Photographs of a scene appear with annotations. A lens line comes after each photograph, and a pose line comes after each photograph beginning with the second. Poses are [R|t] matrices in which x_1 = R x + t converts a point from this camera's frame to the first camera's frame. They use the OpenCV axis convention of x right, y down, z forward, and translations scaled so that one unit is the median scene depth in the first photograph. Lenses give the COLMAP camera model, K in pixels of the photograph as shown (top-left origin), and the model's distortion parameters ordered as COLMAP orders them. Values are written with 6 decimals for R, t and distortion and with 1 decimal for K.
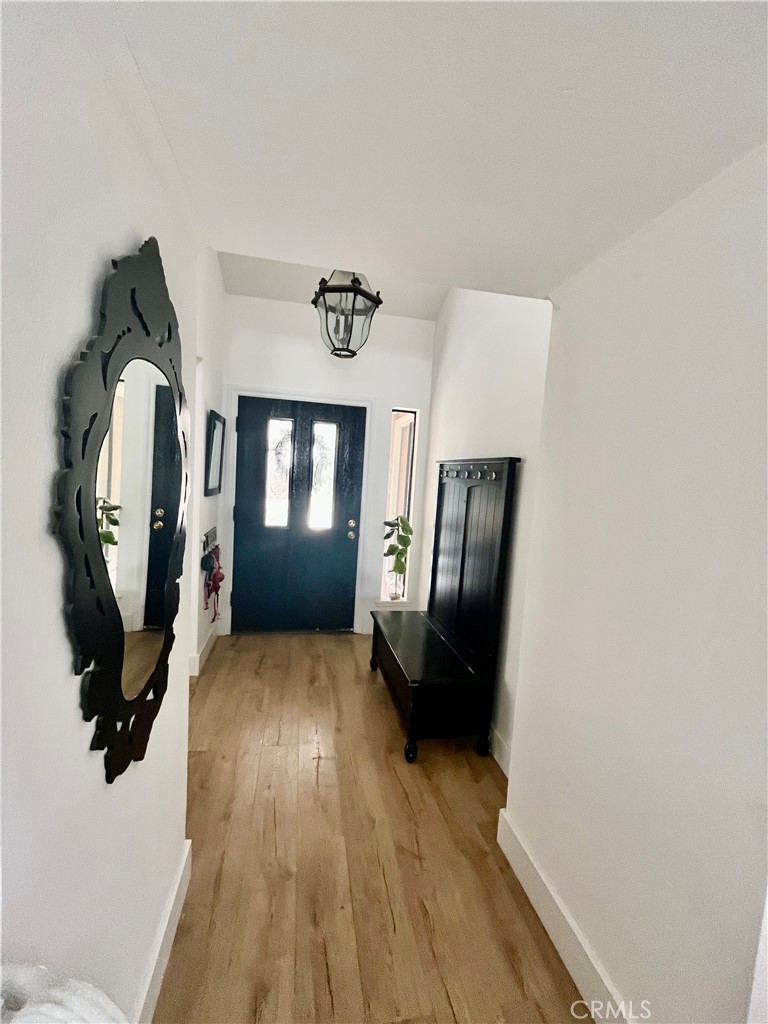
lens RADIAL K [[422.3, 0, 382.8], [0, 422.3, 510.5], [0, 0, 1]] dist [-0.001957, 0.000142]
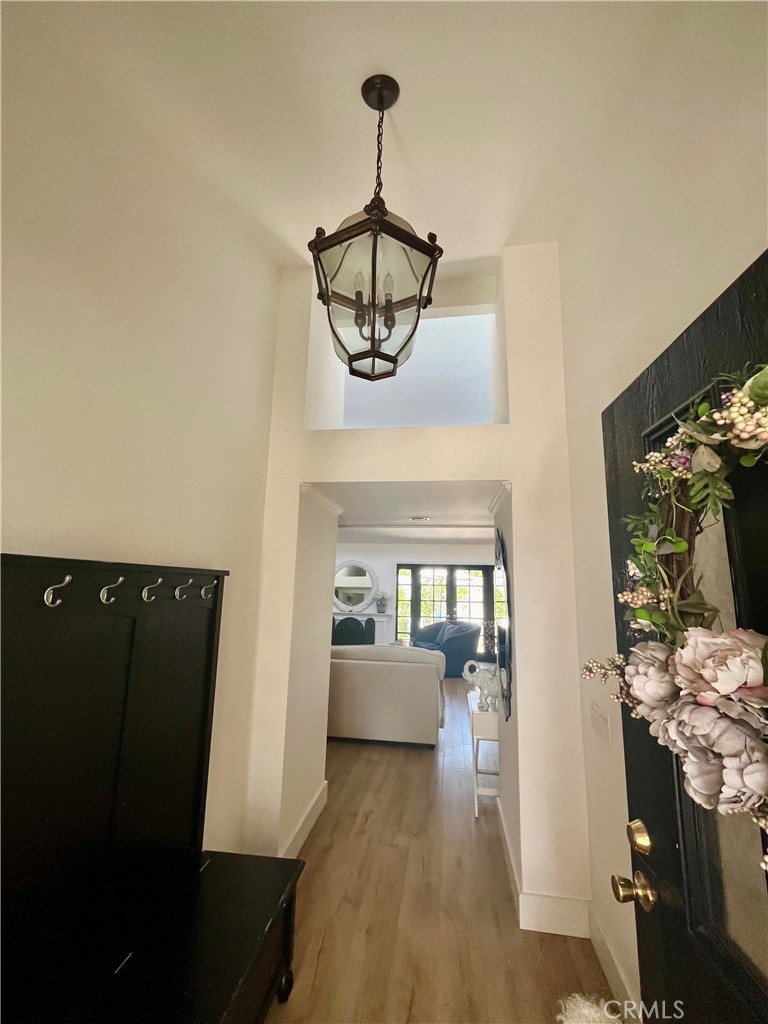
lens RADIAL K [[422.3, 0, 381.6], [0, 422.3, 509.3], [0, 0, 1]] dist [-0.001957, 0.000142]
pose [[-0.938153, -0.030762, 0.344853, -0.467959], [-0.061879, 0.994905, -0.079588, -0.288746], [-0.340648, -0.096004, -0.935277, 2.506404]]
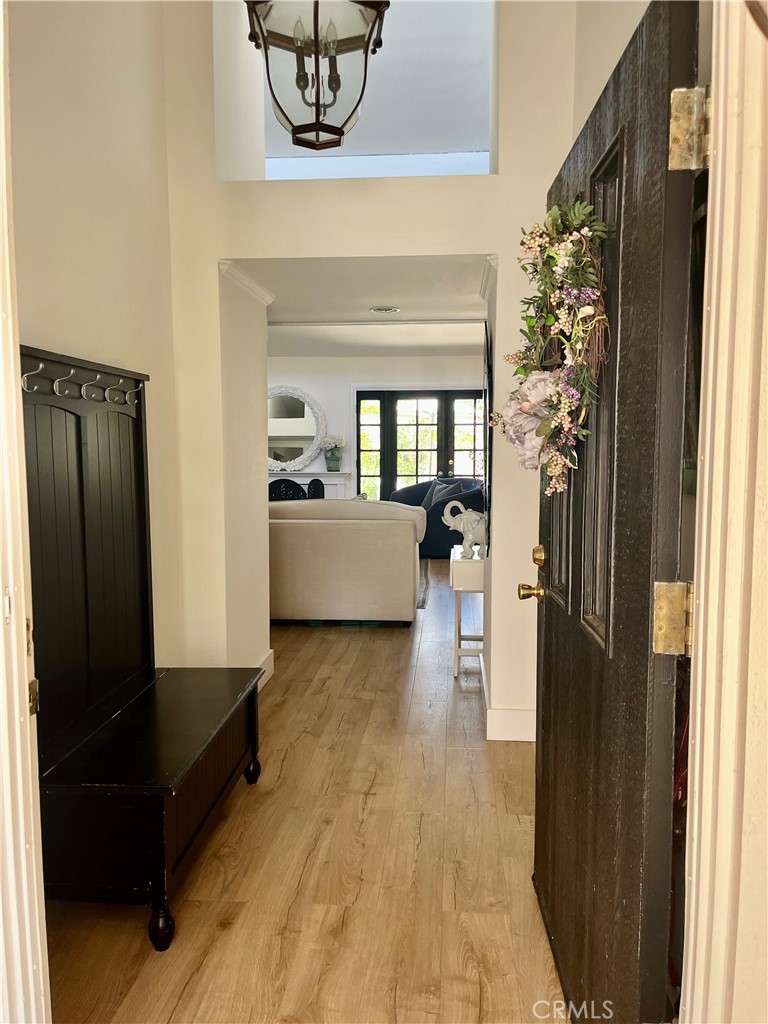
lens RADIAL K [[781.2, 0, 386.3], [0, 781.2, 519.8], [0, 0, 1]] dist [0.046407, -0.019200]
pose [[-0.960914, -0.094451, 0.260236, -0.724578], [-0.044245, 0.980314, 0.192424, -0.225120], [-0.273287, 0.173389, -0.946177, 3.230143]]
